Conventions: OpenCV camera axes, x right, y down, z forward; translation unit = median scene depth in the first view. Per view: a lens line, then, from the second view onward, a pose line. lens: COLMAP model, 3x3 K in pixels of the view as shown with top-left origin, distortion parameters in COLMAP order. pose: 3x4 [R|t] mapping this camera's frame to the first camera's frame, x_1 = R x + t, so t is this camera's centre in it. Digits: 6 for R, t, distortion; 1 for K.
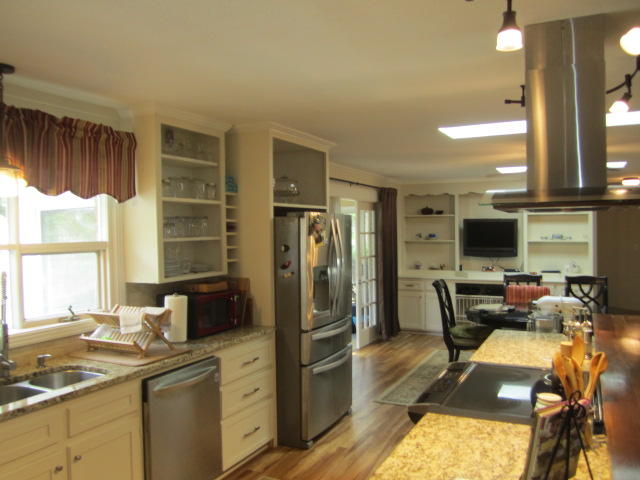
lens RADIAL K [[535.6, 0, 319.5], [0, 535.6, 239.6], [0, 0, 1]] dist [-0.035071, -0.010879]
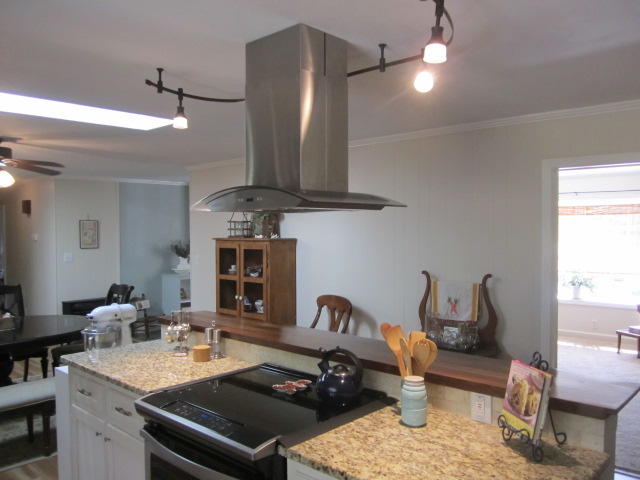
lens RADIAL K [[535.6, 0, 322.6], [0, 535.6, 237.3], [0, 0, 1]] dist [-0.035071, -0.010879]
pose [[0.285428, -0.002483, 0.958397, -0.143731], [0.016443, 0.999862, -0.002306, -0.000234], [-0.958259, 0.016417, 0.285430, 0.176354]]
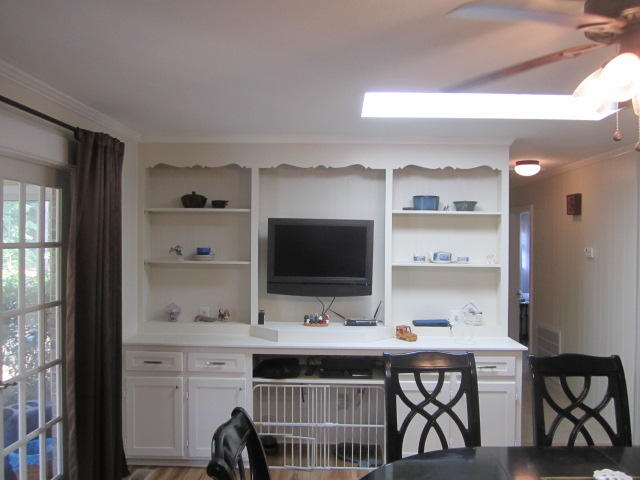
lens RADIAL K [[535.6, 0, 320.1], [0, 535.6, 239.8], [0, 0, 1]] dist [-0.035071, -0.010879]
pose [[0.910645, 0.018641, 0.412769, 0.112577], [-0.010327, 0.999697, -0.022365, -0.008721], [-0.413060, 0.016104, 0.910561, 0.543120]]
